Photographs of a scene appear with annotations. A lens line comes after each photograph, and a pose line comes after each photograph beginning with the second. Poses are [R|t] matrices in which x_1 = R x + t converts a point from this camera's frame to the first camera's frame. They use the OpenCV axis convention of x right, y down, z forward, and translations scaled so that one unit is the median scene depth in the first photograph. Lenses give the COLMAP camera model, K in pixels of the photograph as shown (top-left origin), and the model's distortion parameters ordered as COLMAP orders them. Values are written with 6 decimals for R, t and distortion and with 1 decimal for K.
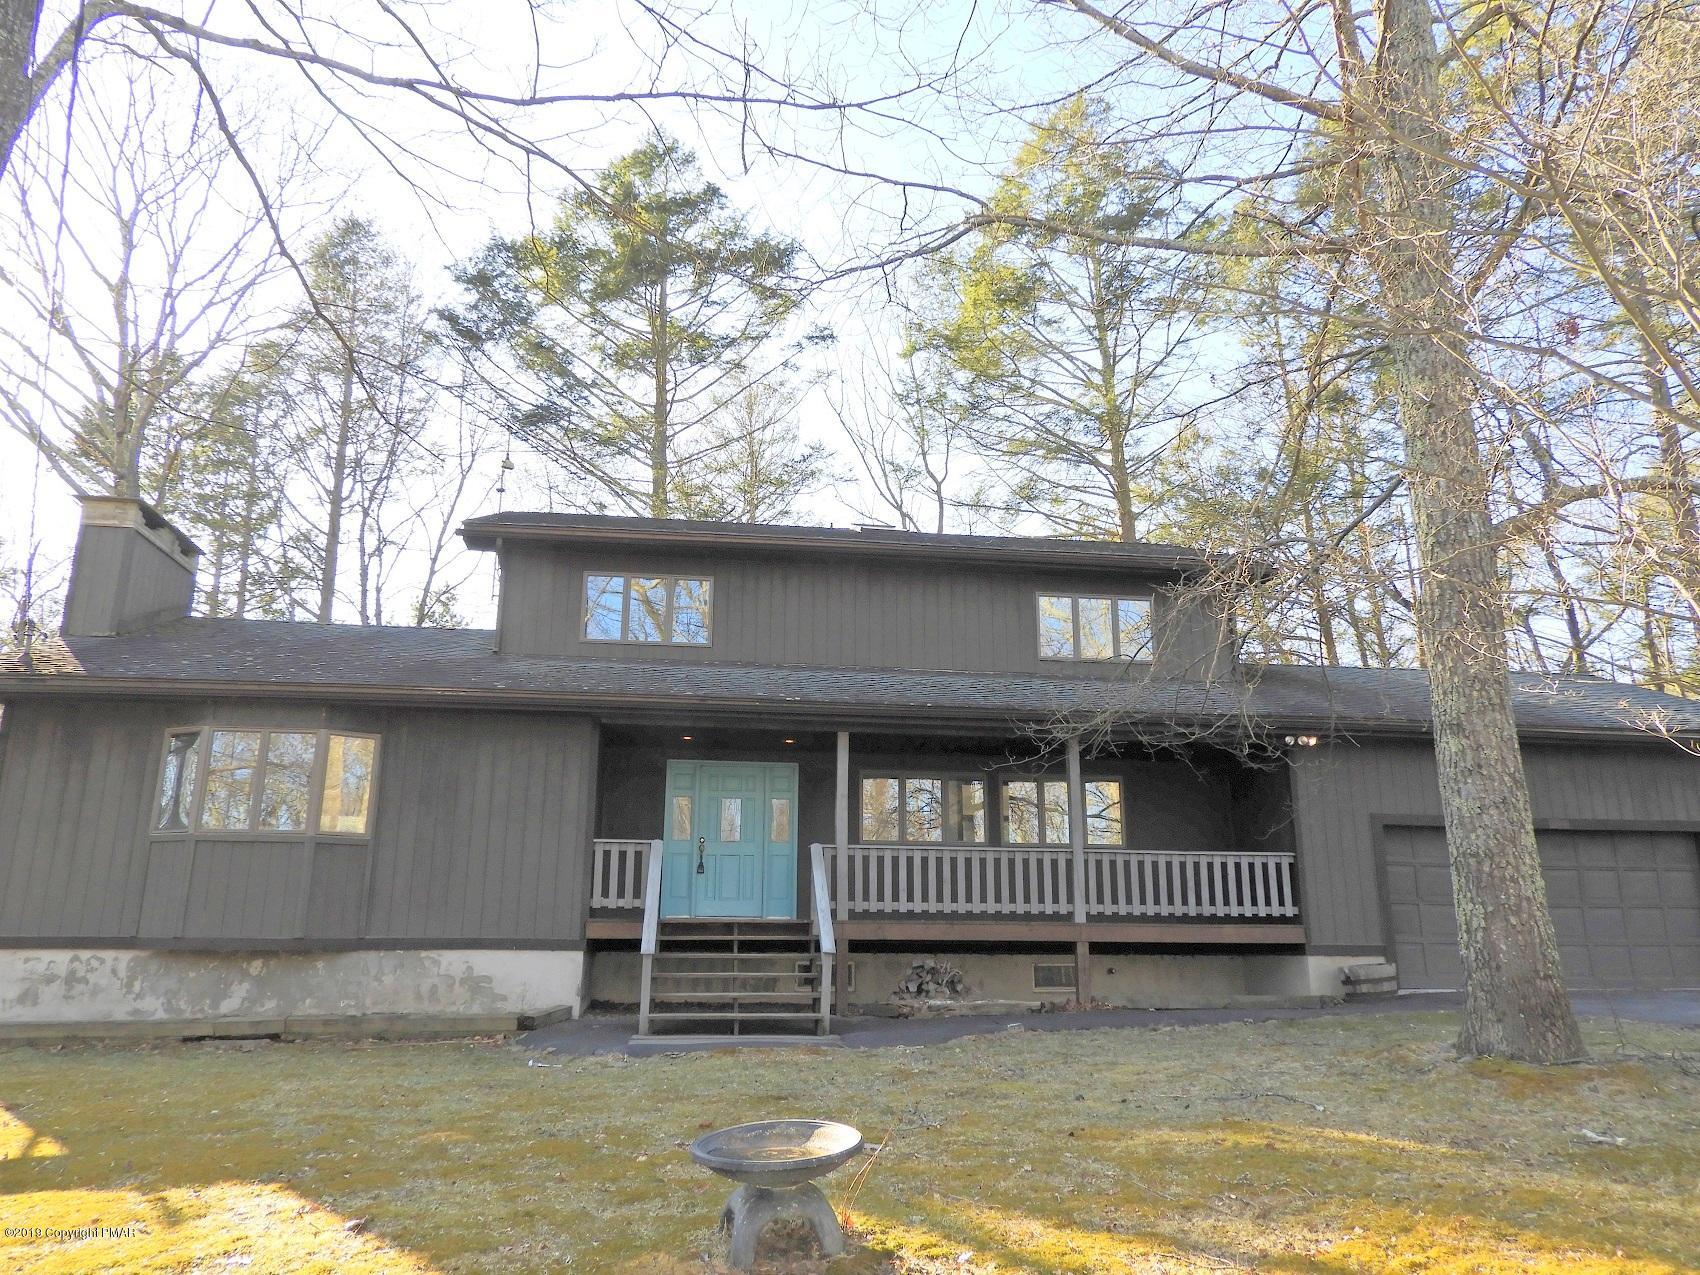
lens RADIAL K [[1192.8, 0, 859.3], [0, 1192.8, 634.2], [0, 0, 1]] dist [0.004681, 0.004675]
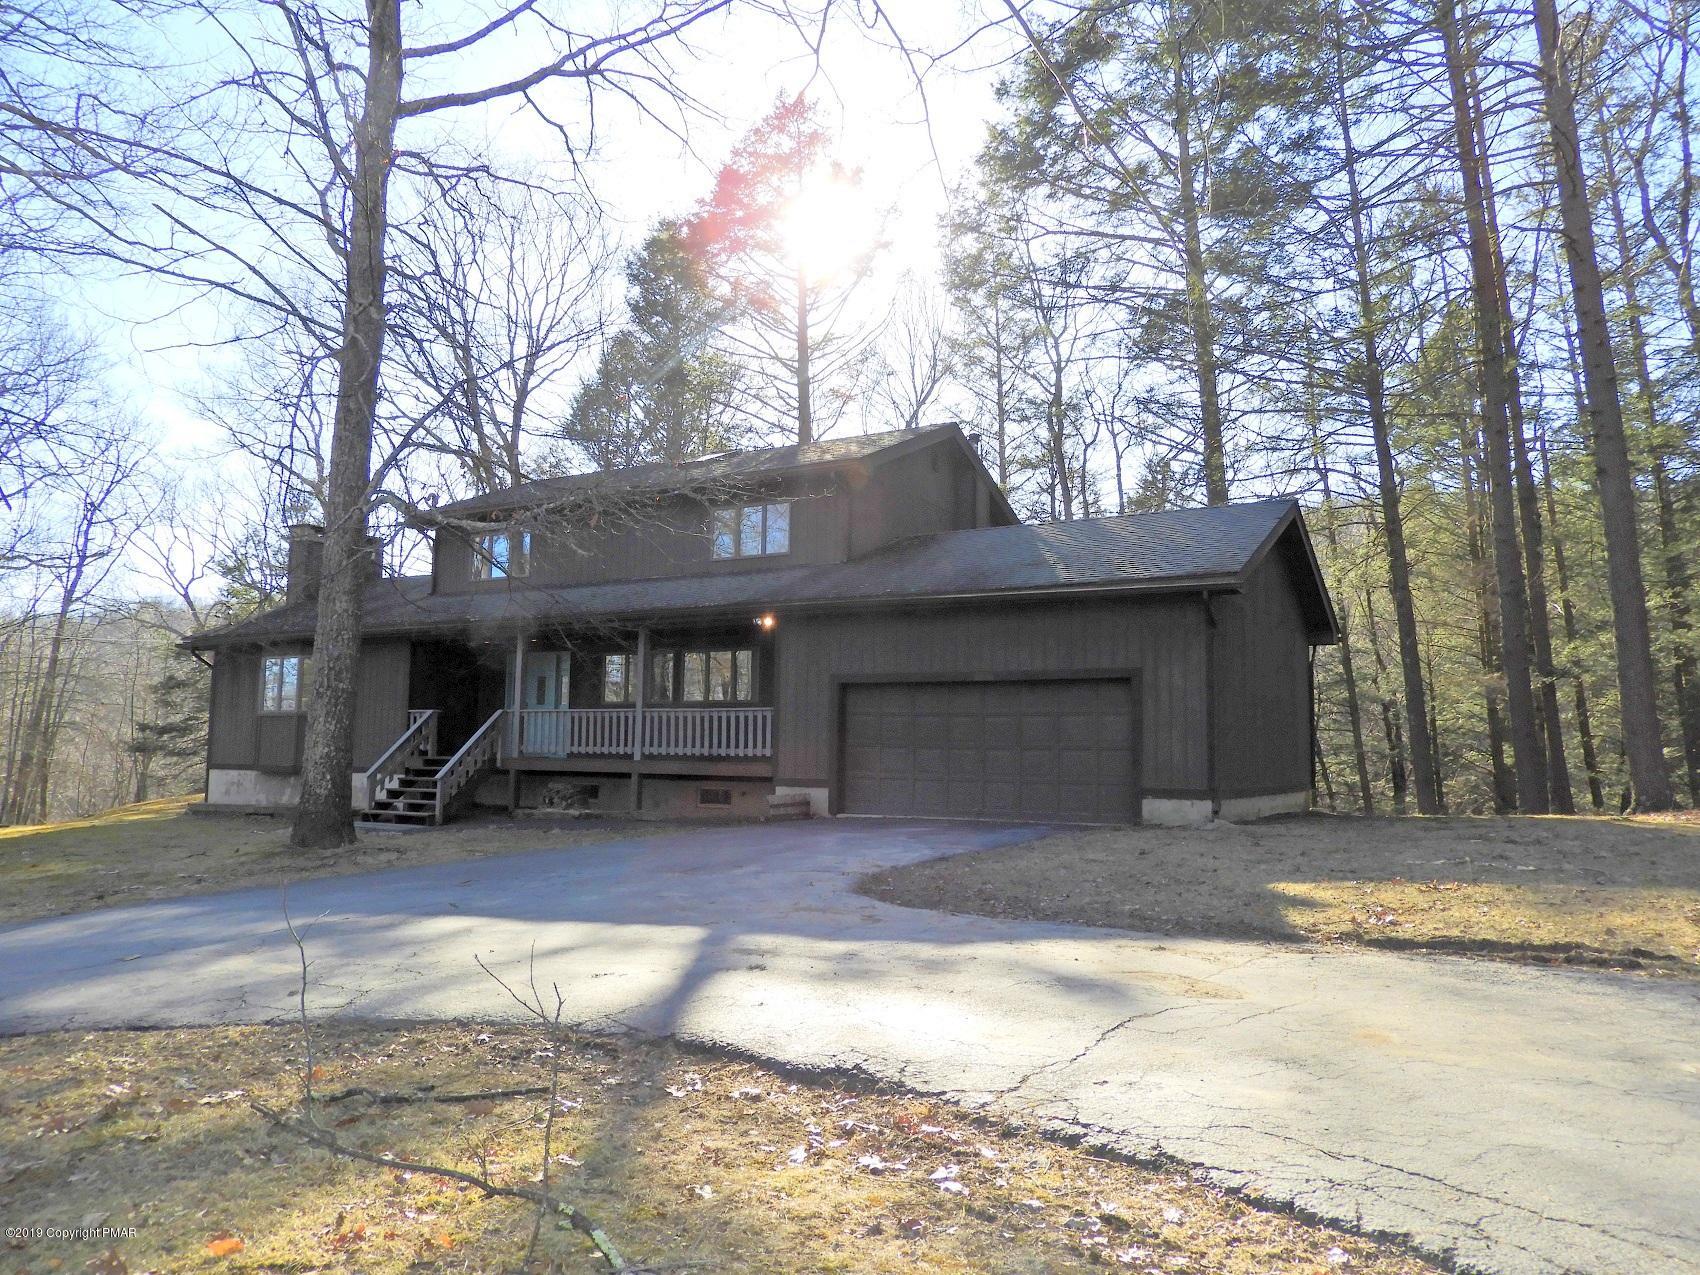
lens RADIAL K [[1192.8, 0, 859.3], [0, 1192.8, 634.2], [0, 0, 1]] dist [0.004681, 0.004675]
pose [[0.790764, -0.060046, -0.609169, 1.371324], [0.130761, 0.988776, 0.072278, 0.027792], [0.597992, -0.136810, 0.789740, 0.062729]]
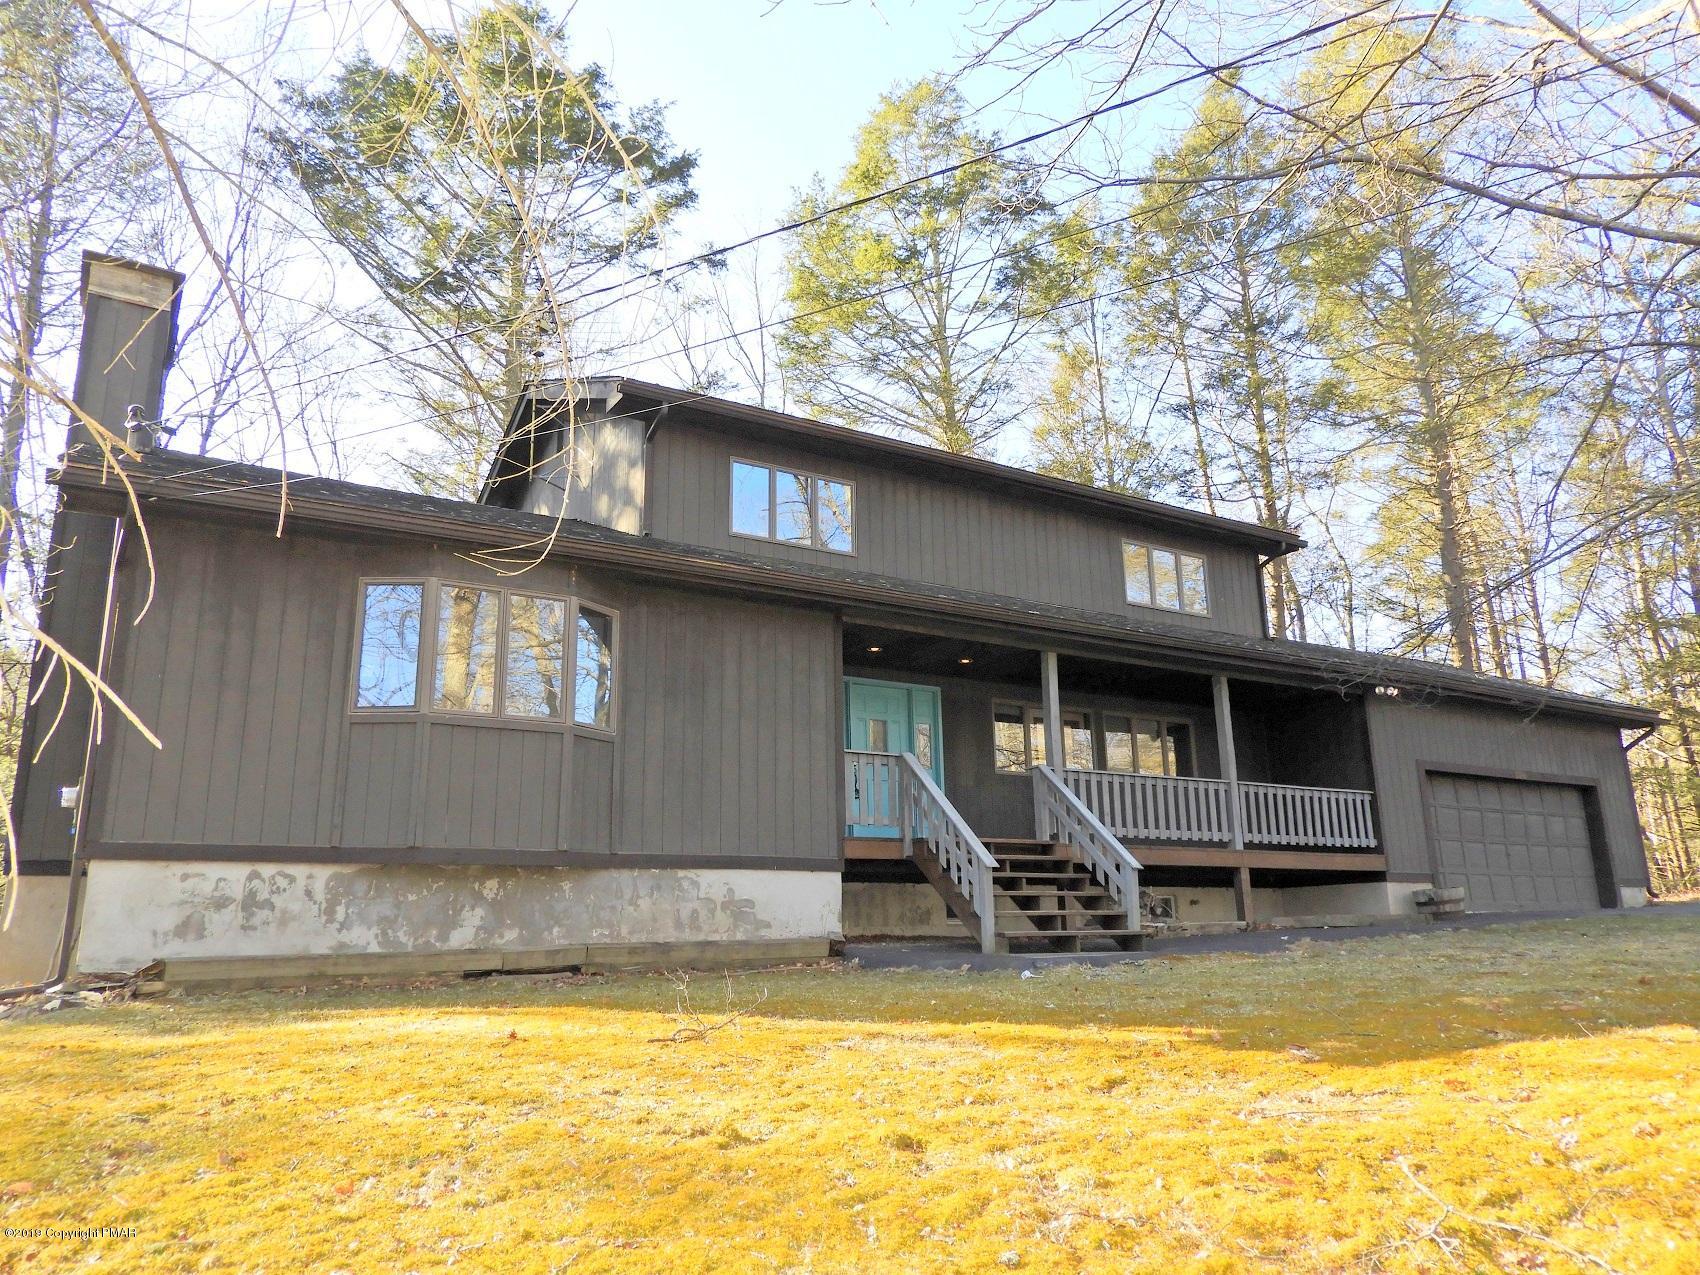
lens RADIAL K [[1192.8, 0, 859.3], [0, 1192.8, 634.2], [0, 0, 1]] dist [0.004681, 0.004675]
pose [[0.916896, 0.079007, 0.391228, -0.590062], [-0.081201, 0.996637, -0.010963, 0.099119], [-0.390779, -0.021716, 0.920228, 0.183918]]
